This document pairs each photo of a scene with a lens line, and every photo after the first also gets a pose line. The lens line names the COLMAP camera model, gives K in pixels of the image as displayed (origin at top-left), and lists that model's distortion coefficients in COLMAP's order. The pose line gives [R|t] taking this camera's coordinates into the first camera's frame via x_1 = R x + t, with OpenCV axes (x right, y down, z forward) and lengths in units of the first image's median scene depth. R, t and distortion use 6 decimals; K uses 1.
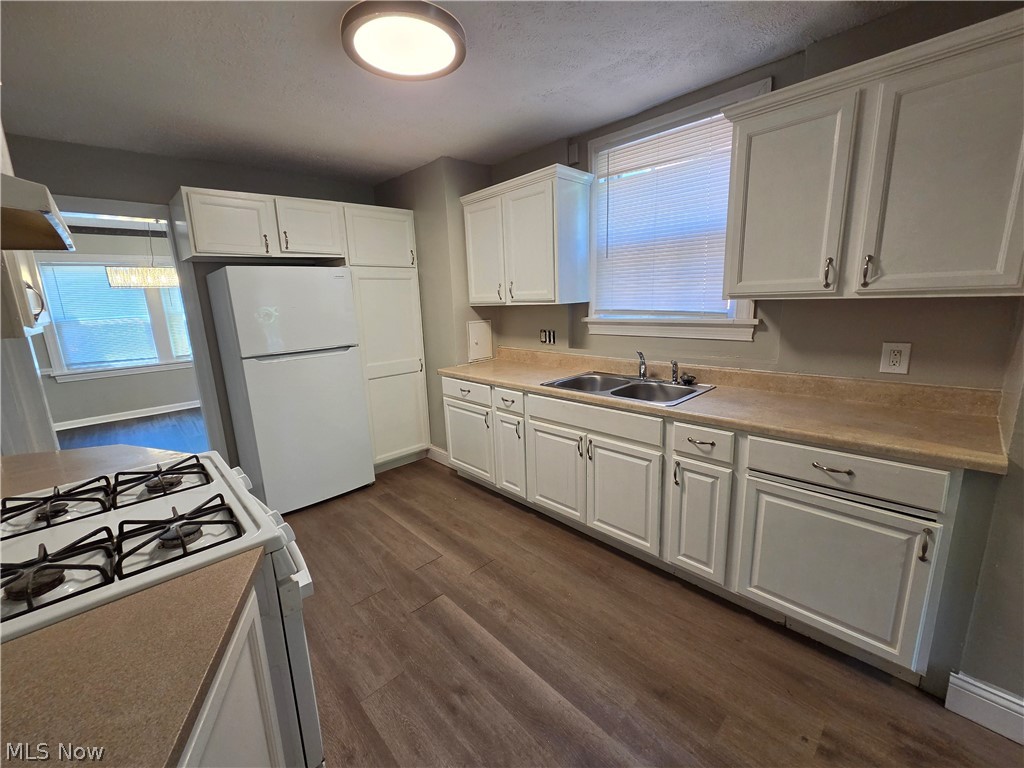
lens RADIAL K [[419.6, 0, 508.3], [0, 419.6, 383.3], [0, 0, 1]] dist [0.000532, 0.000116]
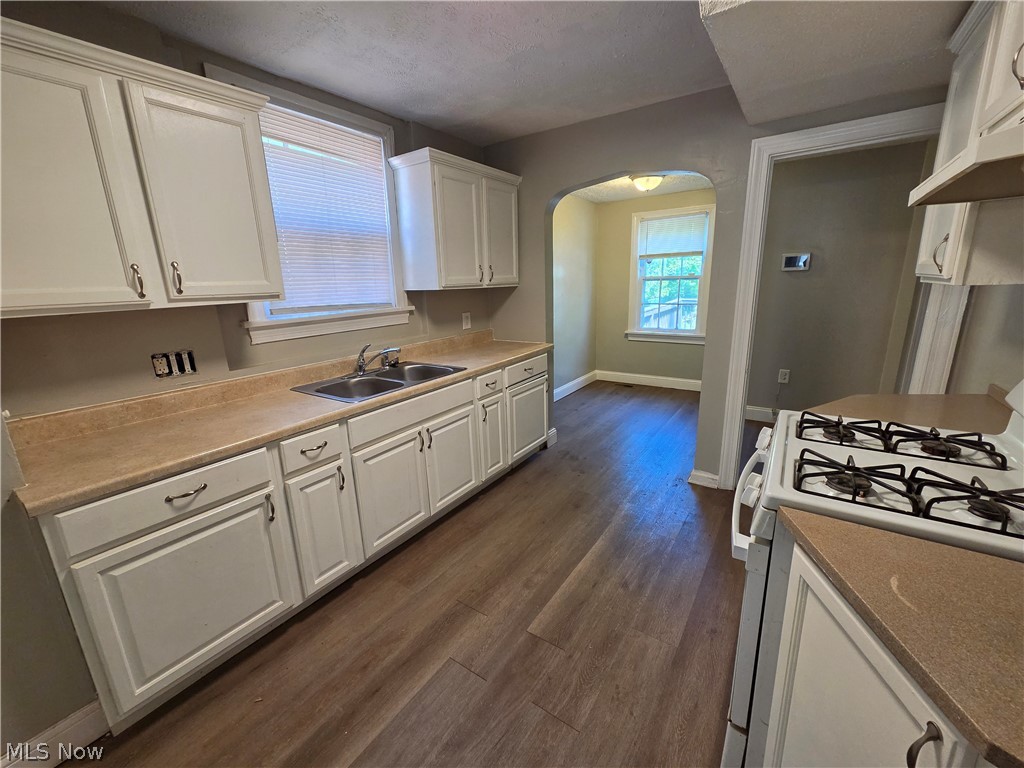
lens RADIAL K [[419.6, 0, 508.3], [0, 419.6, 383.3], [0, 0, 1]] dist [0.000532, 0.000116]
pose [[-0.206780, -0.193573, 0.959047, -0.774705], [0.238692, 0.940633, 0.241320, -0.160964], [-0.948825, 0.278817, -0.148299, 0.917805]]
